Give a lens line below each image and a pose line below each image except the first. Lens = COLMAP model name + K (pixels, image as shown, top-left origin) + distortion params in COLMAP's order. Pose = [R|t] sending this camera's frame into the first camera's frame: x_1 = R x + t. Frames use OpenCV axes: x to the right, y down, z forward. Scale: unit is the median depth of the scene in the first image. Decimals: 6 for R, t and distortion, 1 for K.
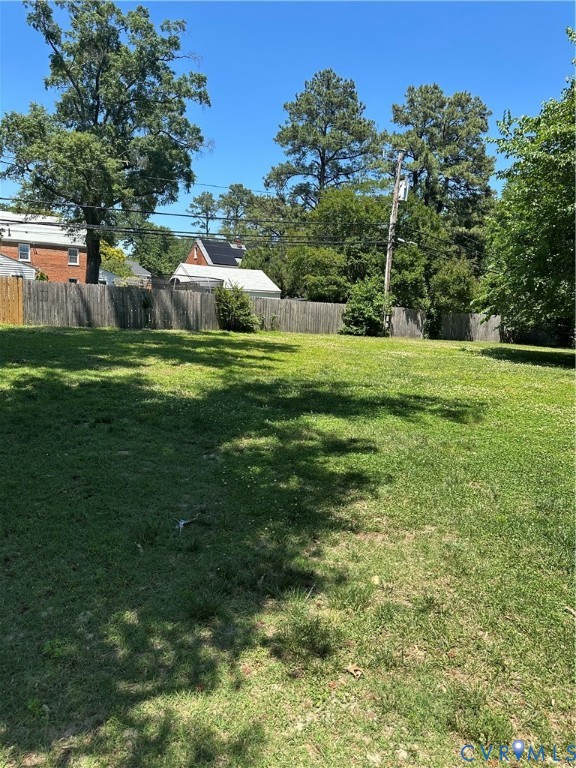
lens RADIAL K [[547.6, 0, 288.0], [0, 547.6, 384.0], [0, 0, 1]] dist [-0.000637, -0.005706]
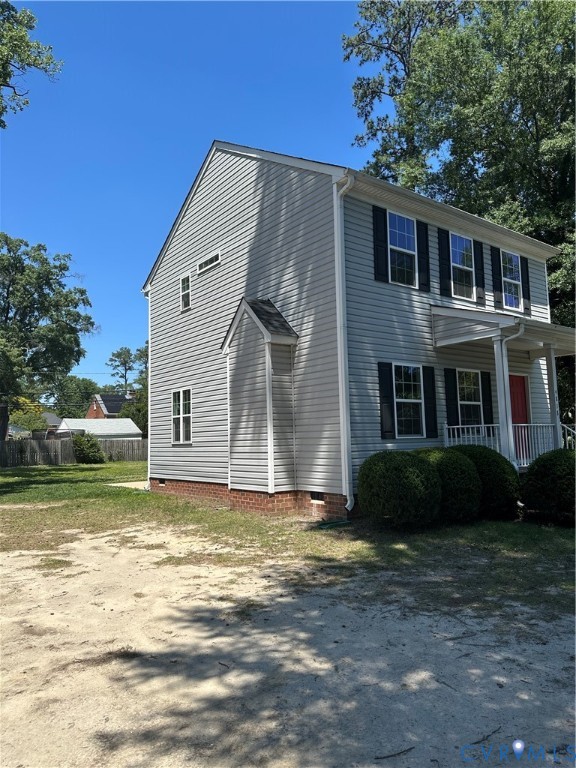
lens RADIAL K [[545.1, 0, 291.1], [0, 545.1, 383.2], [0, 0, 1]] dist [0.126300, -0.203275]
pose [[0.991582, -0.065496, 0.111697, 0.070078], [0.090226, 0.968227, -0.233229, 0.022407], [-0.092872, 0.241344, 0.965985, -0.135404]]
